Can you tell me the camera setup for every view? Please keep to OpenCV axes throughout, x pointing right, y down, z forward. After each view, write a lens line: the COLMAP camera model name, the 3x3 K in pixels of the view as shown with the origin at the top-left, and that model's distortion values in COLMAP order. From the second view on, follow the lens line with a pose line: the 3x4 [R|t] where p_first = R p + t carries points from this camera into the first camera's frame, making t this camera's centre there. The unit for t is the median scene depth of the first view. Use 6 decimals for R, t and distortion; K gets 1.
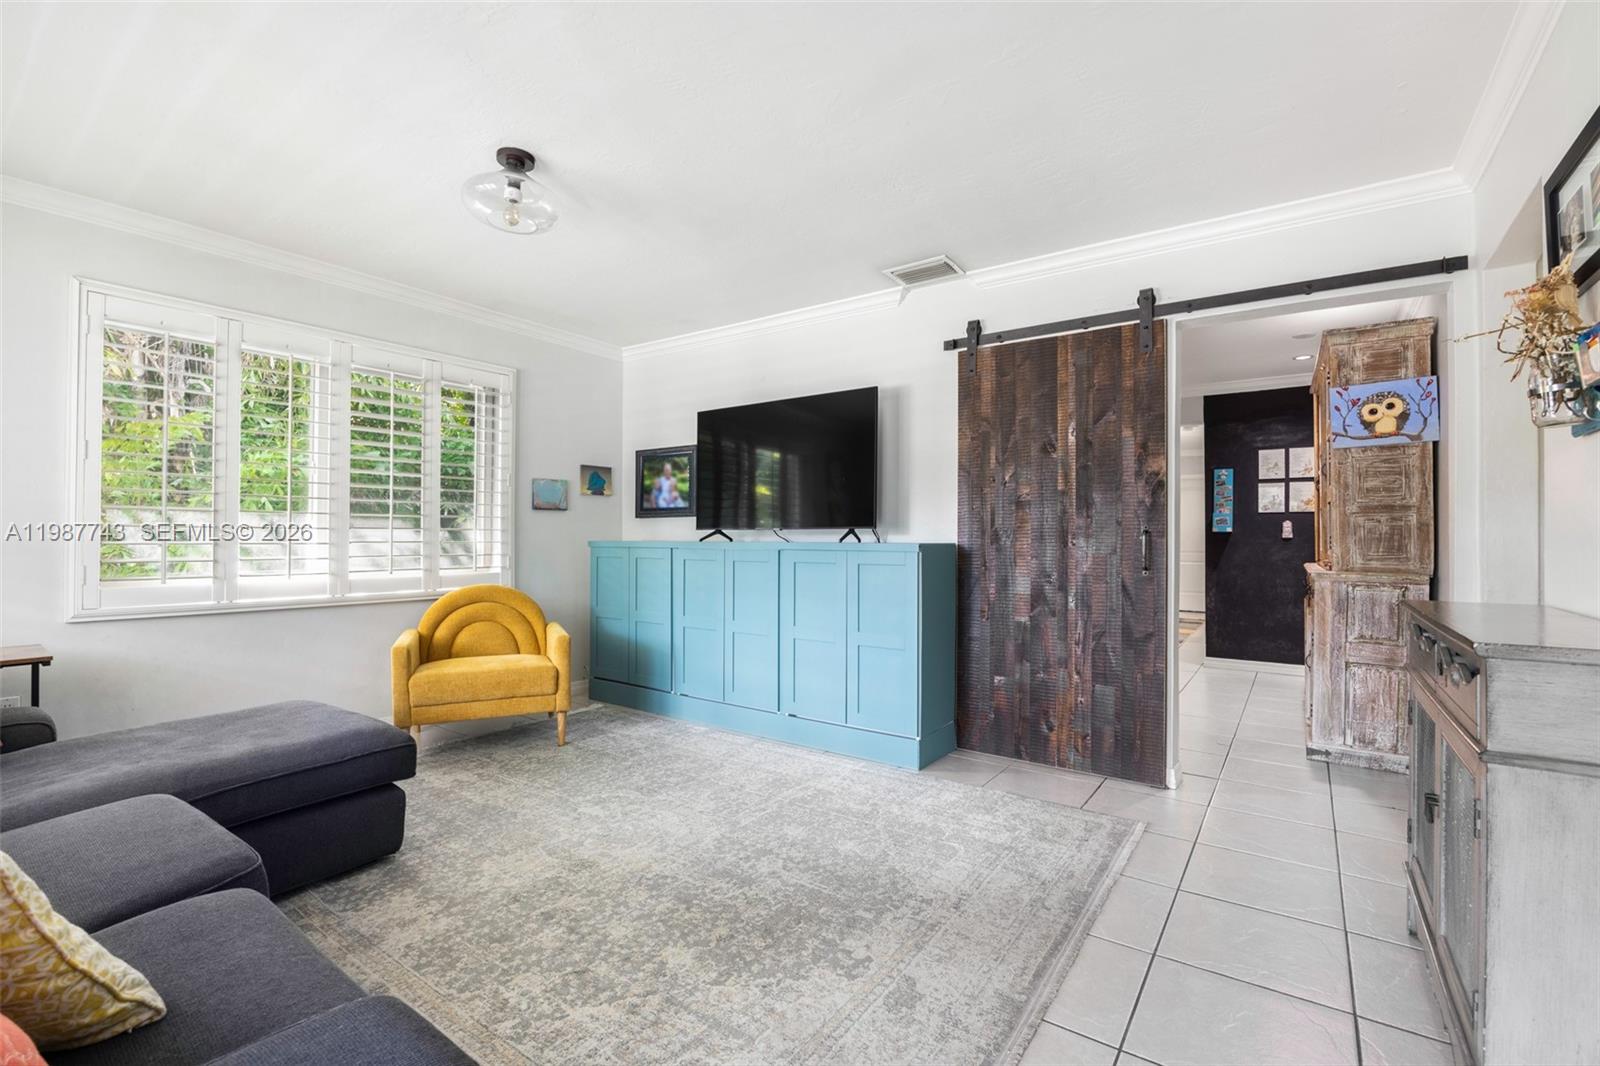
lens RADIAL K [[703.4, 0, 807.8], [0, 703.4, 520.0], [0, 0, 1]] dist [-0.024573, 0.001975]
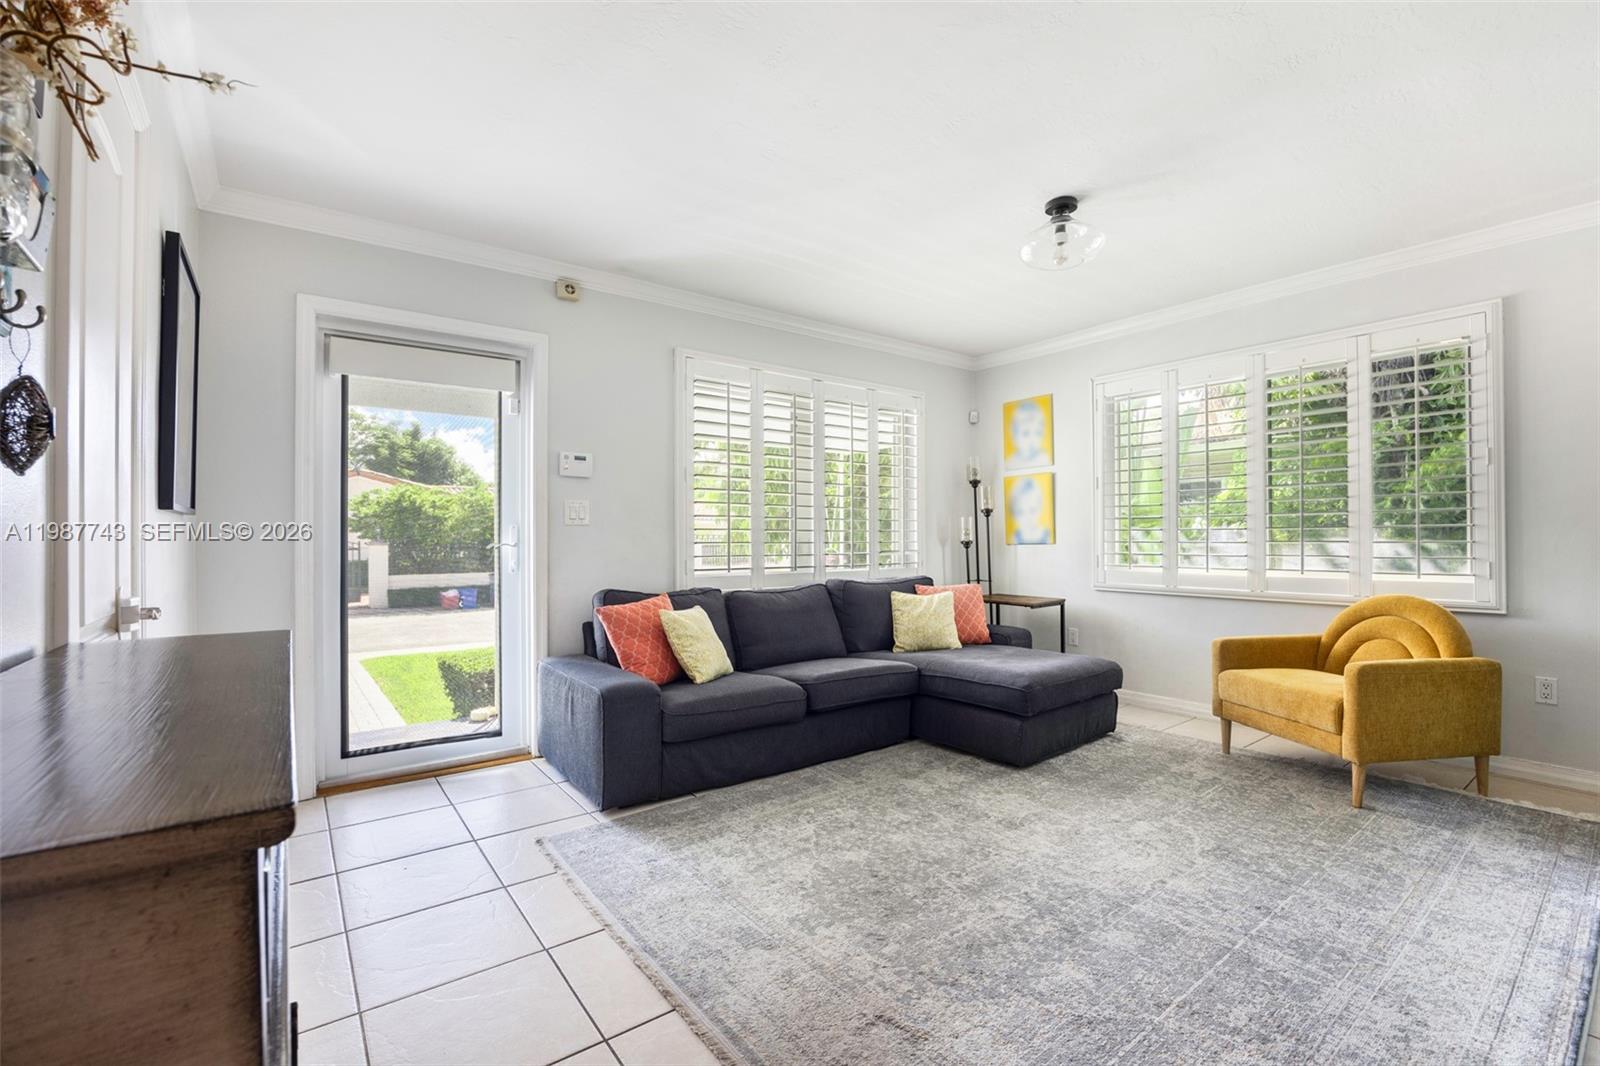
lens RADIAL K [[703.4, 0, 817.1], [0, 703.4, 528.2], [0, 0, 1]] dist [-0.024573, 0.001975]
pose [[-0.294561, -0.013671, -0.955535, 0.855202], [0.026986, 0.999380, -0.022617, 0.026085], [0.955252, -0.032448, -0.294009, 1.028961]]
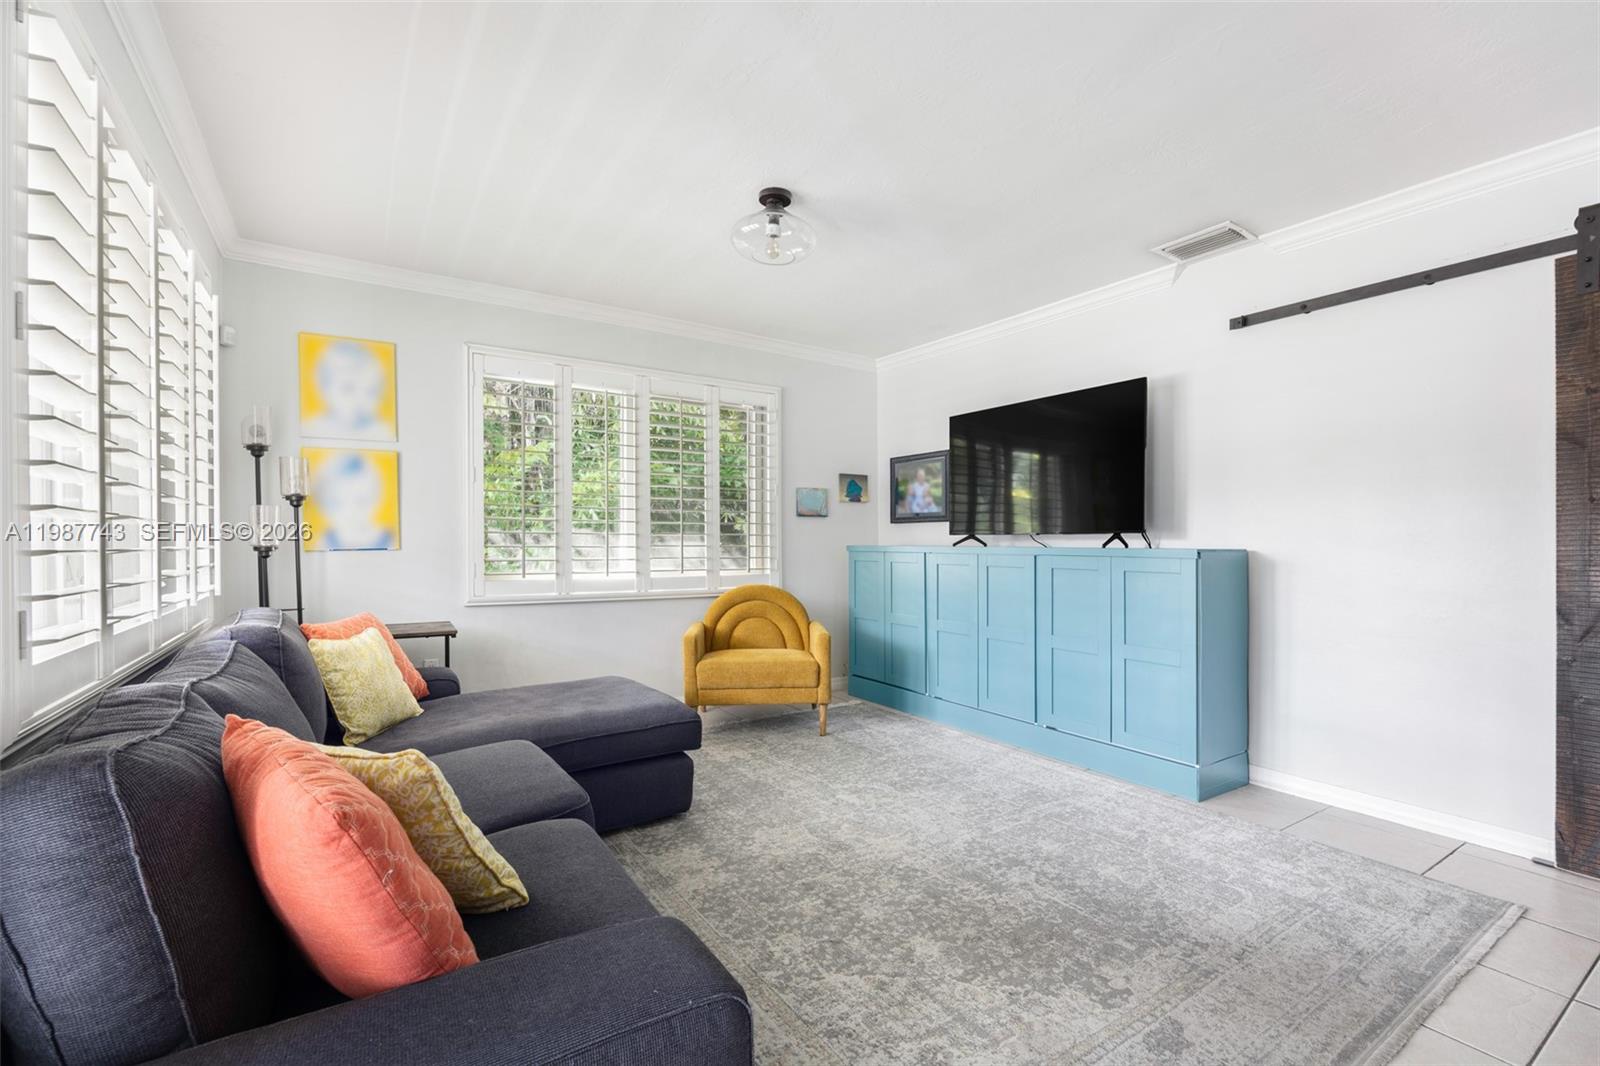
lens RADIAL K [[703.4, 0, 794.7], [0, 703.4, 540.4], [0, 0, 1]] dist [-0.024573, 0.001975]
pose [[0.927934, 0.000847, -0.372744, 0.014474], [0.007386, 0.999759, 0.020658, -0.000257], [0.372672, -0.021923, 0.927704, -0.016500]]
